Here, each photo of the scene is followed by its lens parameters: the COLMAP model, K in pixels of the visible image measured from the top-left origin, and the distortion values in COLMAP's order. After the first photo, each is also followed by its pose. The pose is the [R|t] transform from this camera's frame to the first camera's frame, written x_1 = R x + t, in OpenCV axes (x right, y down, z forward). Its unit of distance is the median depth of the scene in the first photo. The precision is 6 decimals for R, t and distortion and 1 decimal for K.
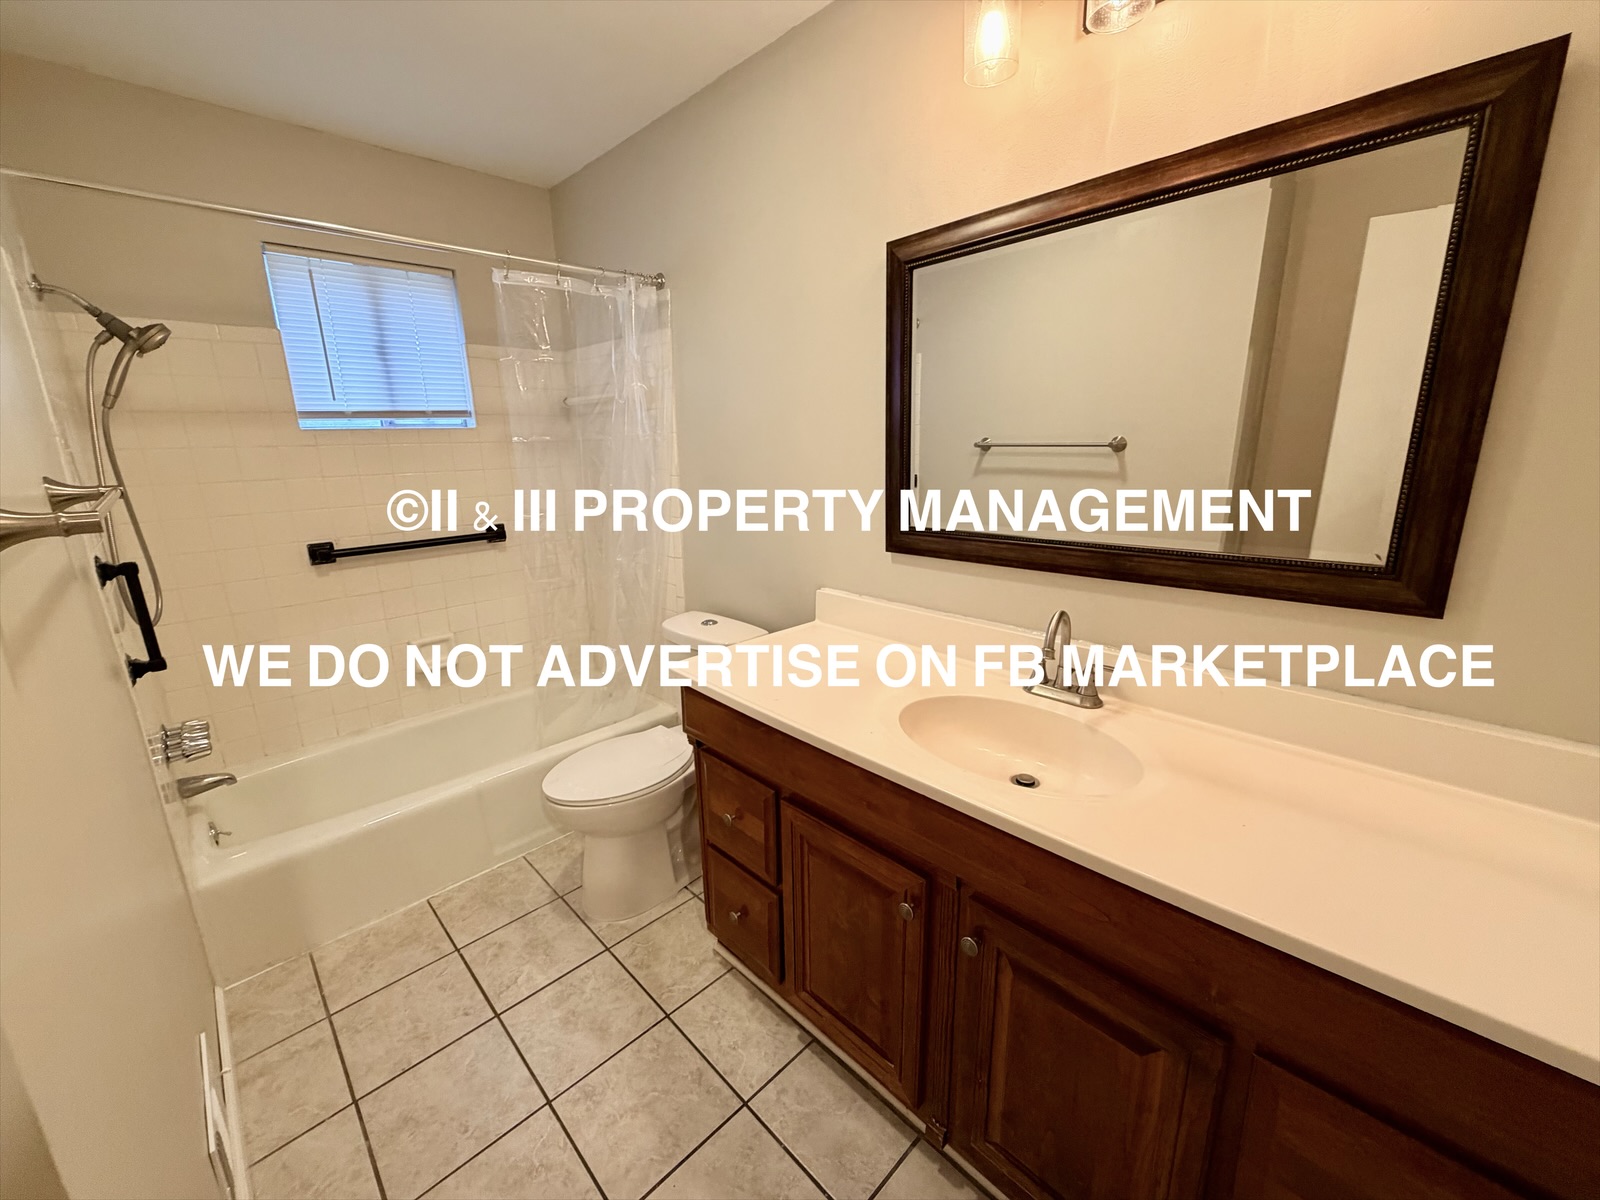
lens RADIAL K [[634.9, 0, 793.1], [0, 634.9, 597.2], [0, 0, 1]] dist [-0.001704, -0.000041]
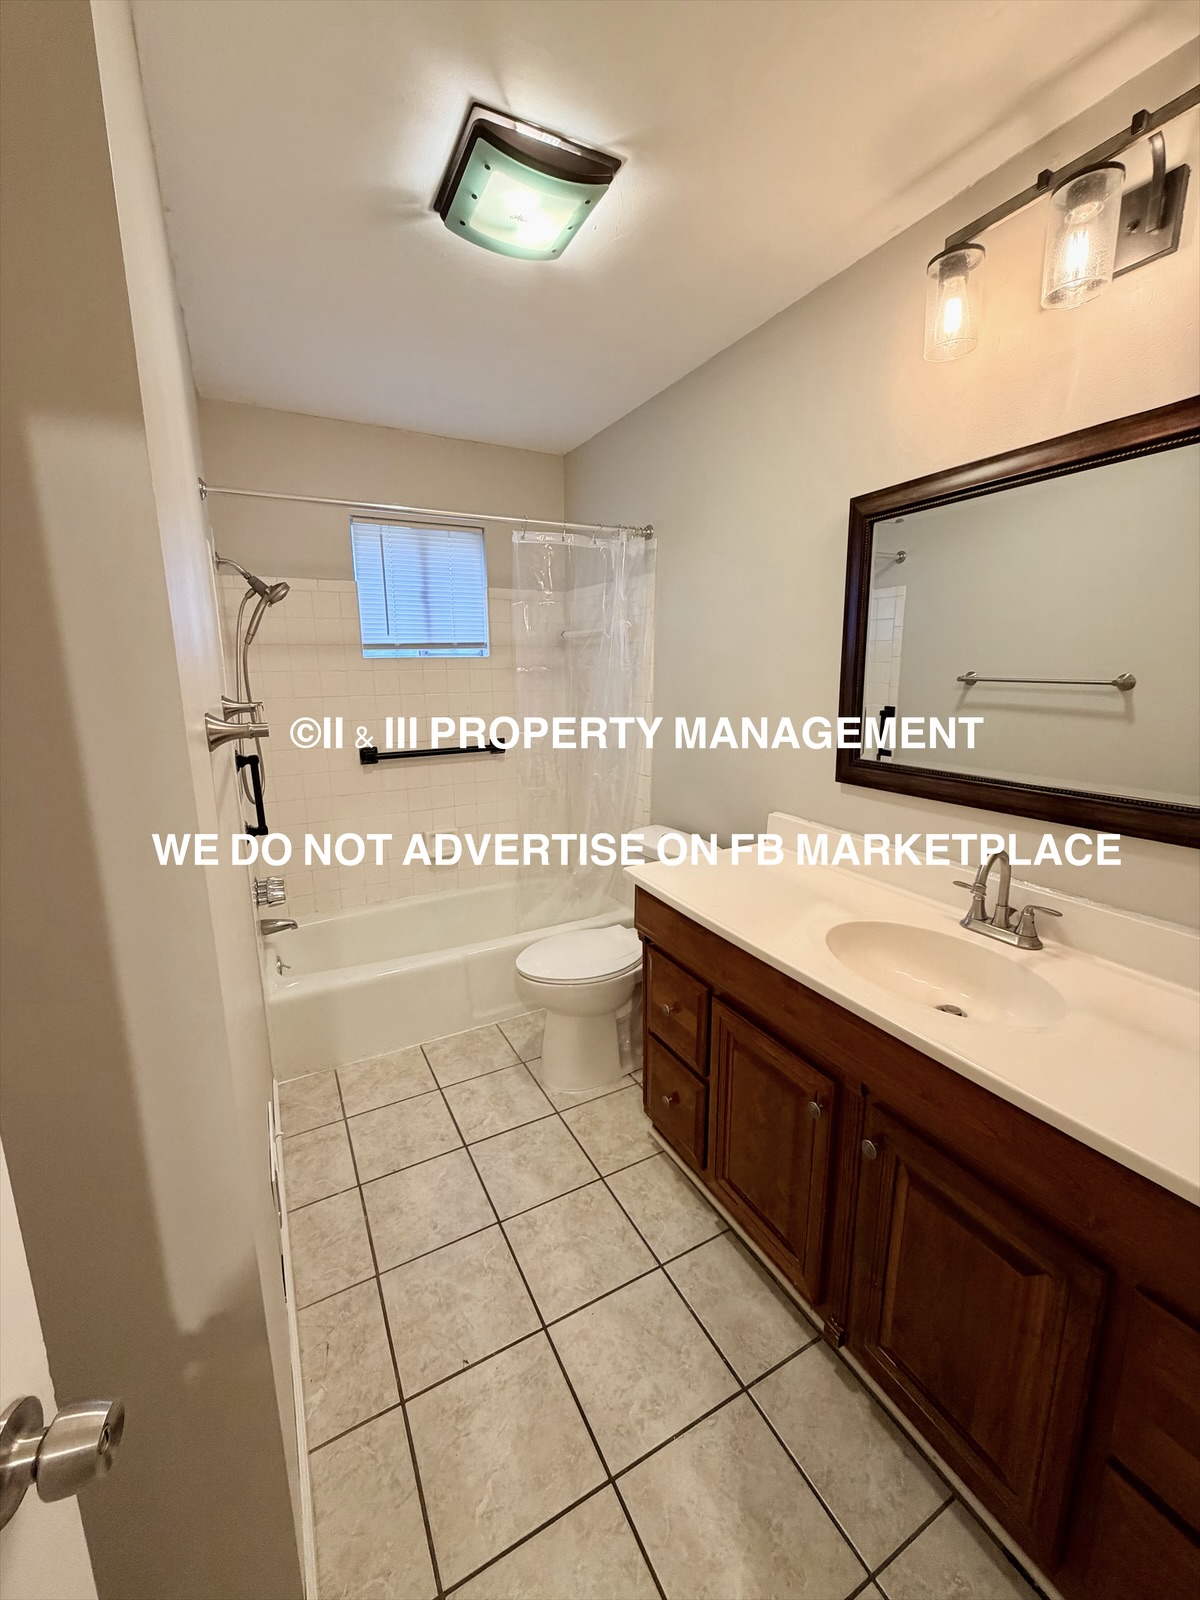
lens RADIAL K [[634.9, 0, 602.7], [0, 634.9, 791.5], [0, 0, 1]] dist [-0.001704, -0.000041]
pose [[0.962450, 0.066731, -0.263128, 0.054160], [-0.077571, 0.996504, -0.031012, 0.006983], [0.260139, 0.050258, 0.964262, -0.122519]]
